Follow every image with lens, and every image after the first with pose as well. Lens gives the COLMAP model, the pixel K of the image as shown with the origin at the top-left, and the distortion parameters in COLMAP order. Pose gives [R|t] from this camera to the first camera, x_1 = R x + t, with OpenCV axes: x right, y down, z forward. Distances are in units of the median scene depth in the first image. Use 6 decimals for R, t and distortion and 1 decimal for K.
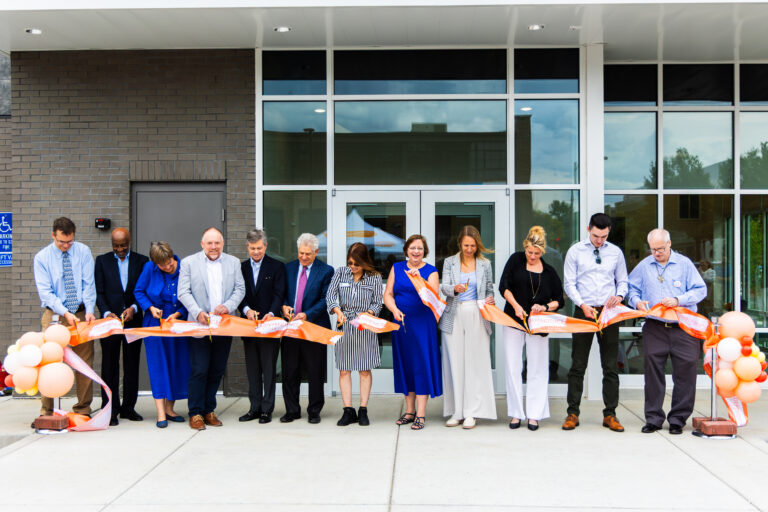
lens RADIAL K [[851.8, 0, 387.8], [0, 851.8, 262.1], [0, 0, 1]] dist [-0.009940, 0.000000]
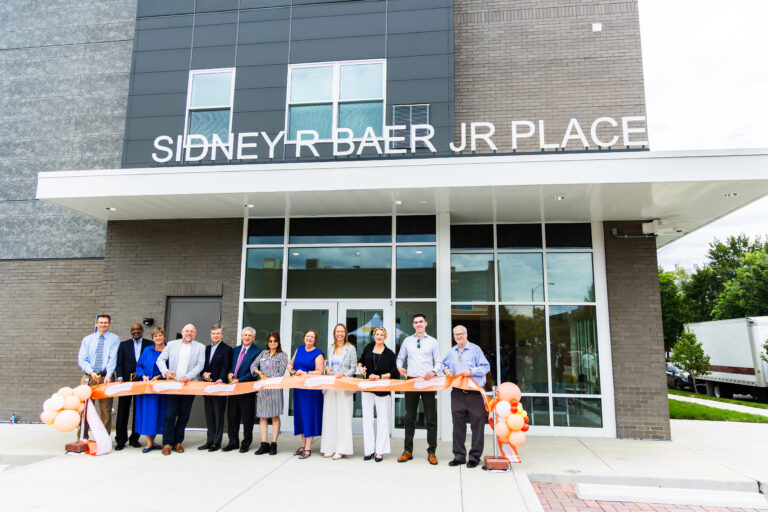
lens RADIAL K [[509.7, 0, 399.1], [0, 509.7, 256.8], [0, 0, 1]] dist [-0.001025, 0.003057]
pose [[0.996161, -0.004642, -0.087415, 0.257913], [-0.010721, 0.984604, -0.174469, -0.001462], [0.086879, 0.174737, 0.980775, 0.052652]]
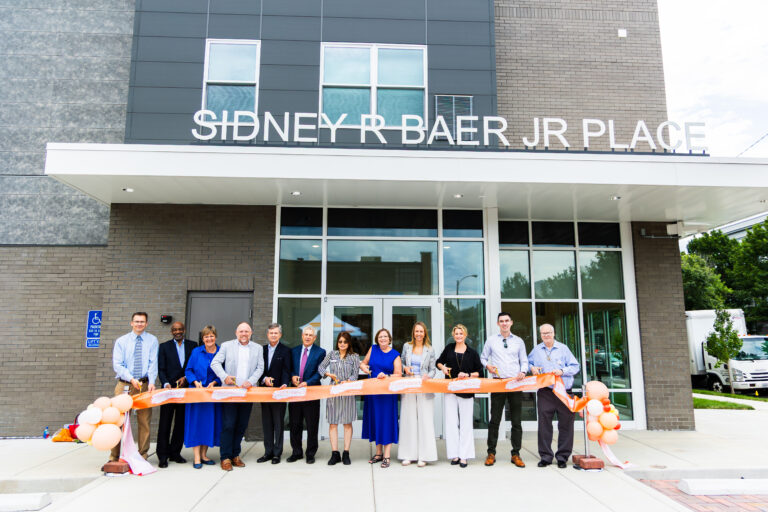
lens RADIAL K [[509.7, 0, 387.0], [0, 509.7, 254.7], [0, 0, 1]] dist [-0.001025, 0.003057]
pose [[0.996294, 0.016217, 0.084471, -0.035346], [-0.002084, 0.986328, -0.164780, -0.011557], [-0.085988, 0.163993, 0.982707, 0.095218]]
